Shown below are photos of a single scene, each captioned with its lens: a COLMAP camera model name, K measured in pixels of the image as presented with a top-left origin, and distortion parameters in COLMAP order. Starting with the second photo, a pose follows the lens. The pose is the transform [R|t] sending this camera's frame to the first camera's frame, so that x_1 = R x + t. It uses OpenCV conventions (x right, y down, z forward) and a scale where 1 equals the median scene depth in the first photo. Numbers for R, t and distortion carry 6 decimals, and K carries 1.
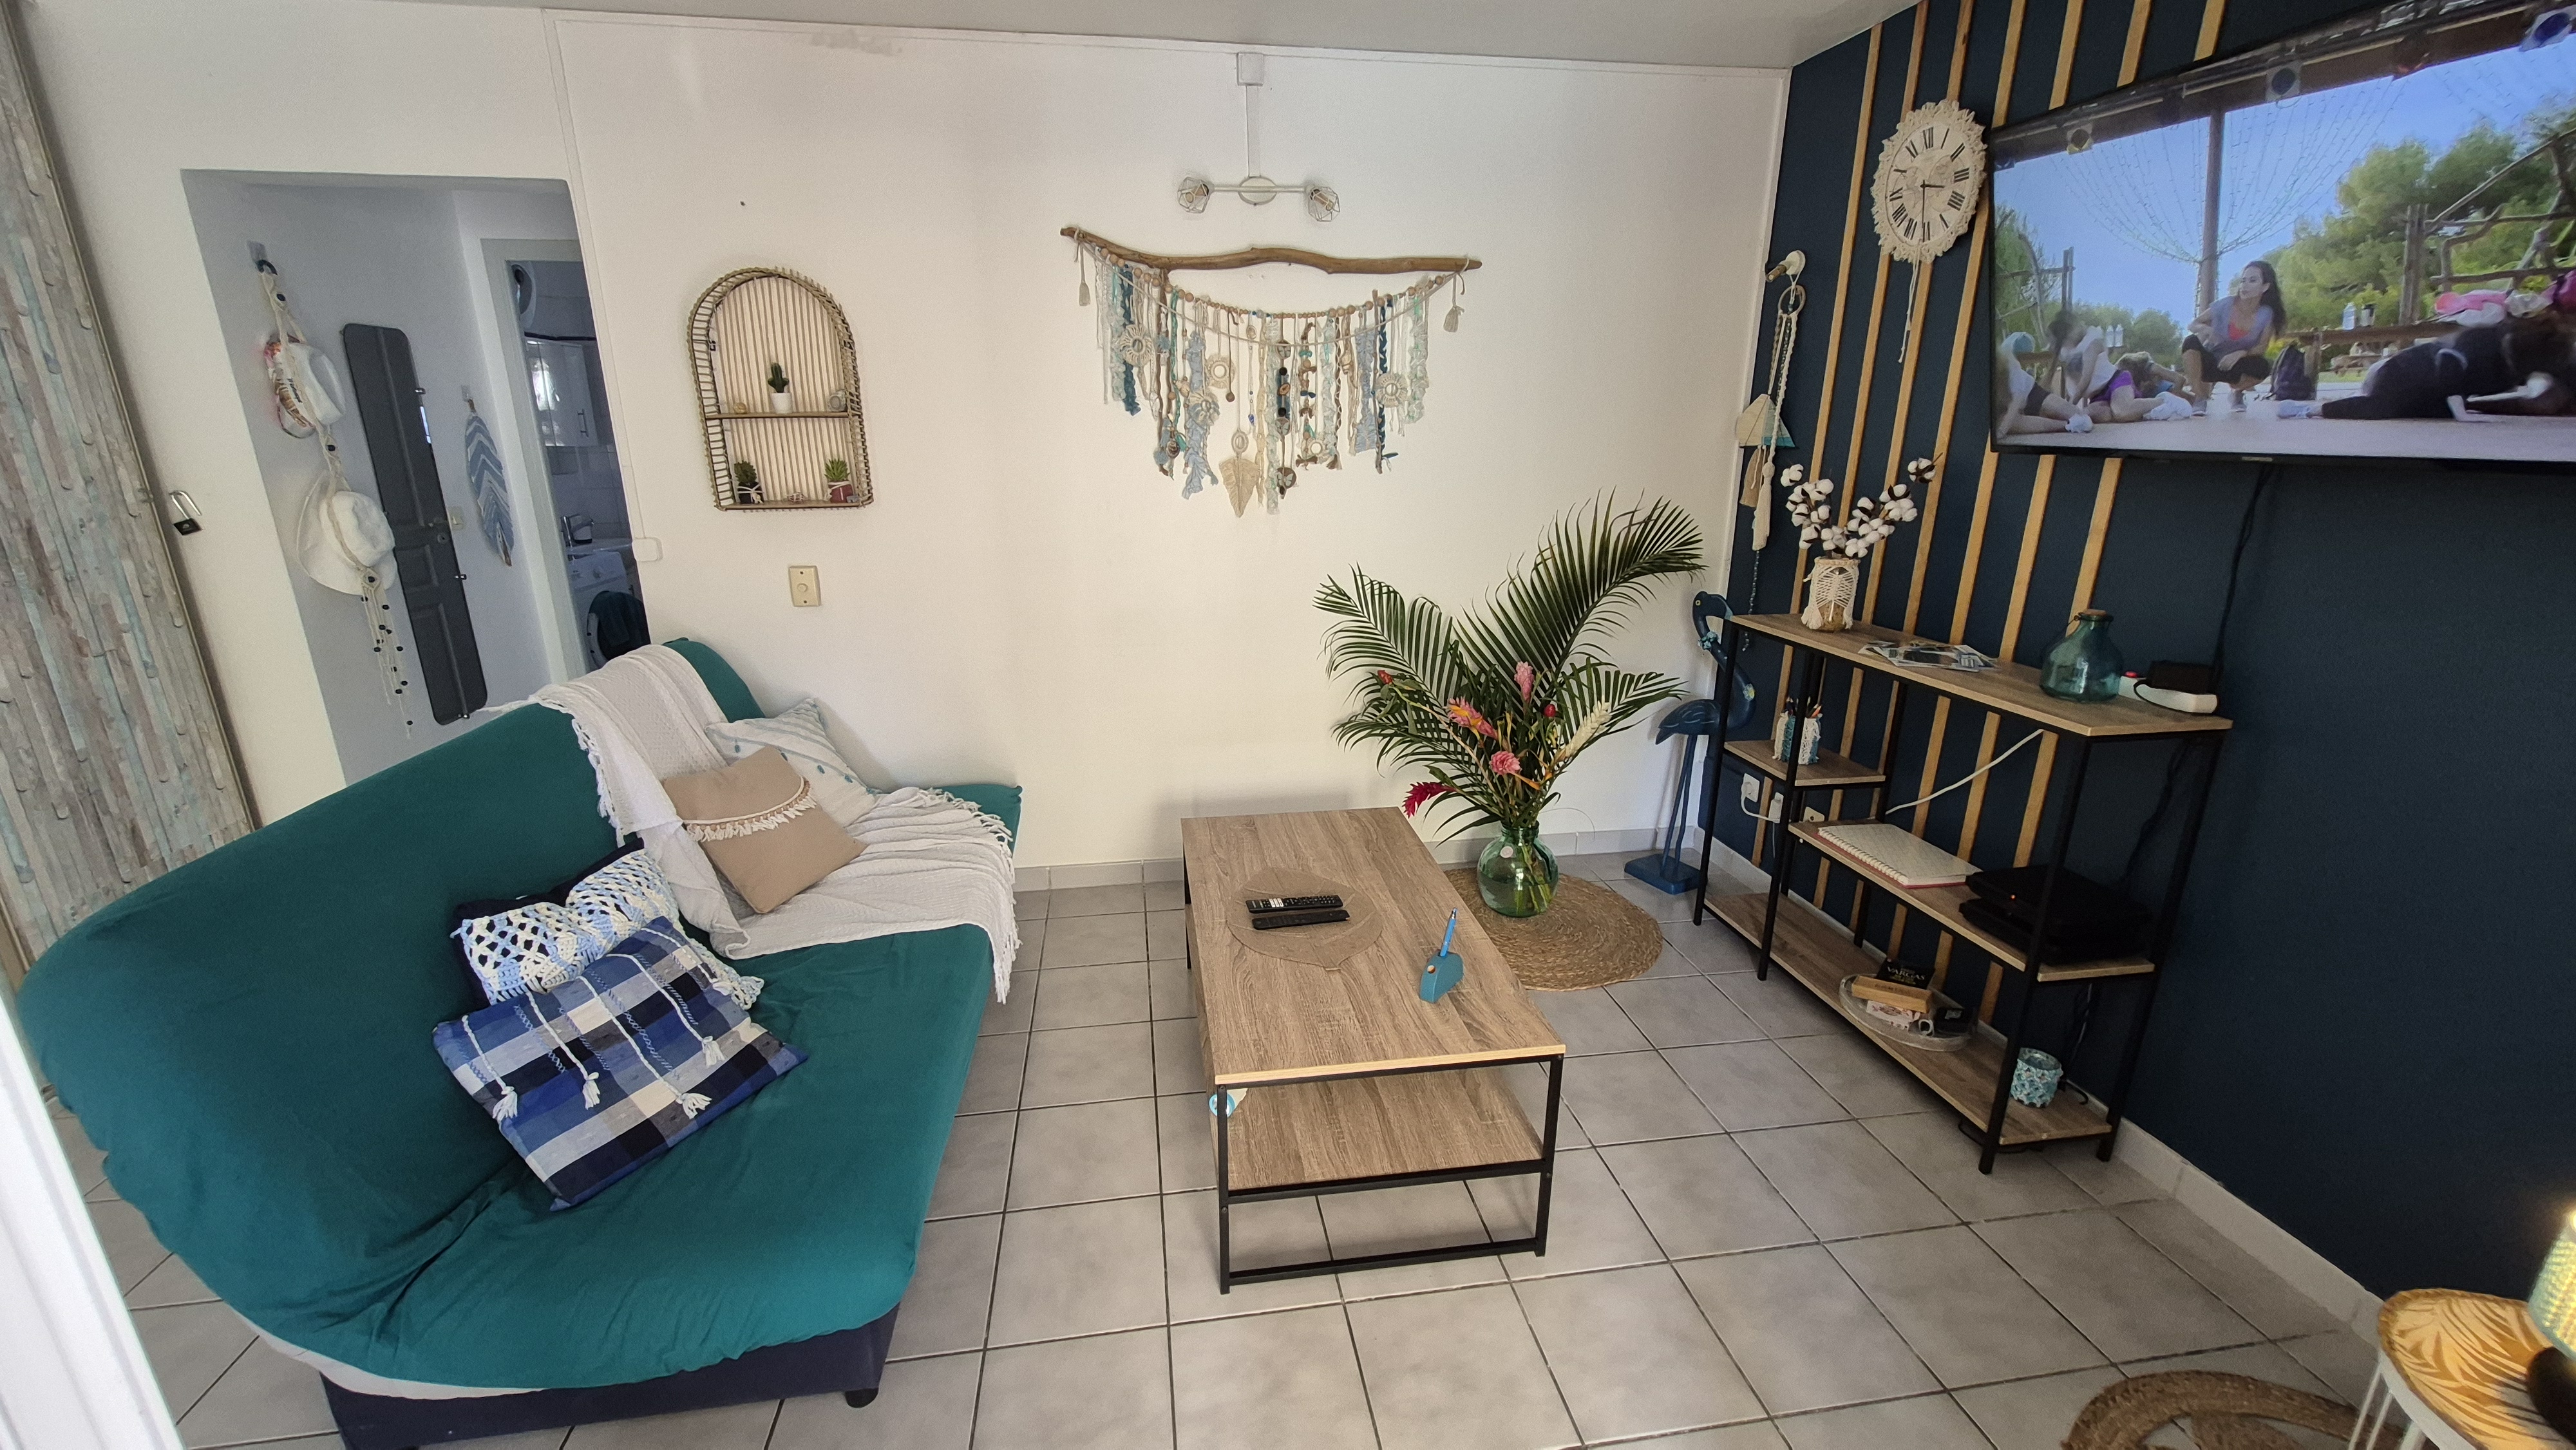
lens RADIAL K [[1012.0, 0, 1288.0], [0, 1012.0, 725.0], [0, 0, 1]] dist [0.003094, 0.000249]
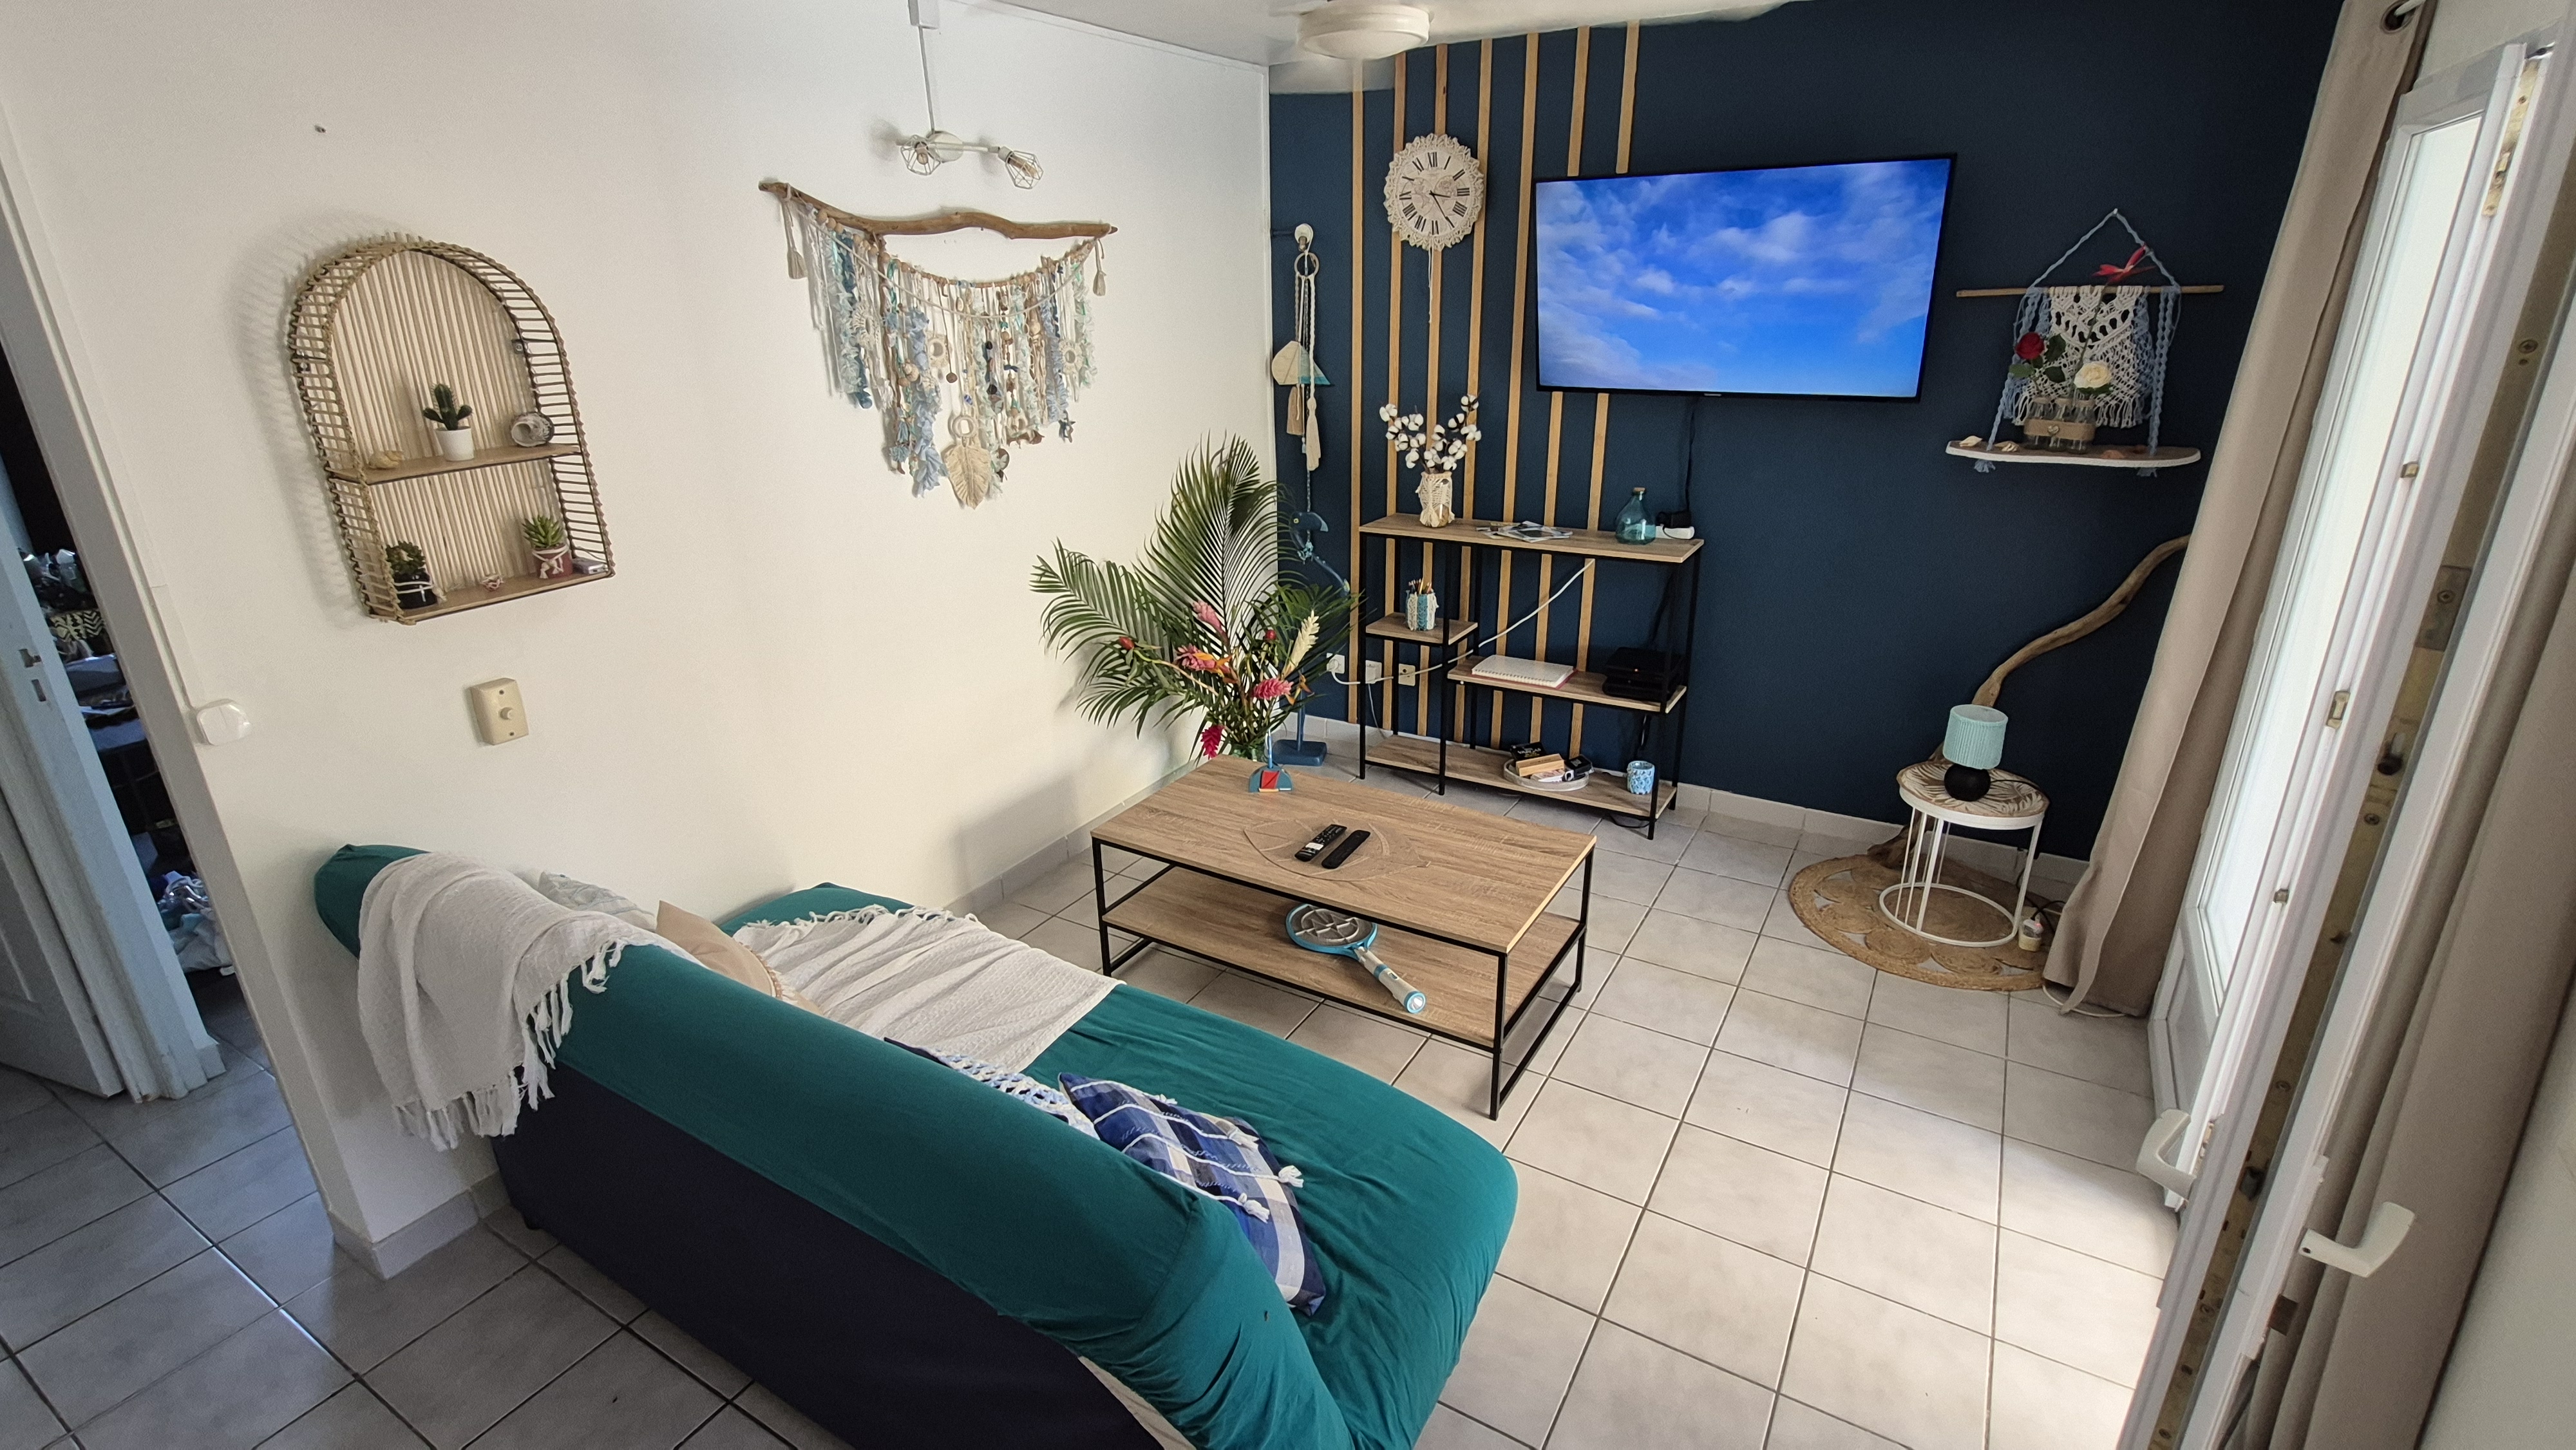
lens RADIAL K [[1166.5, 0, 1288.0], [0, 1166.5, 725.0], [0, 0, 1]] dist [-0.000971, -0.000022]
pose [[0.637549, -0.284986, 0.715761, -0.729624], [0.237925, 0.956484, 0.168906, -0.141594], [-0.732750, 0.062611, 0.677611, 0.110131]]
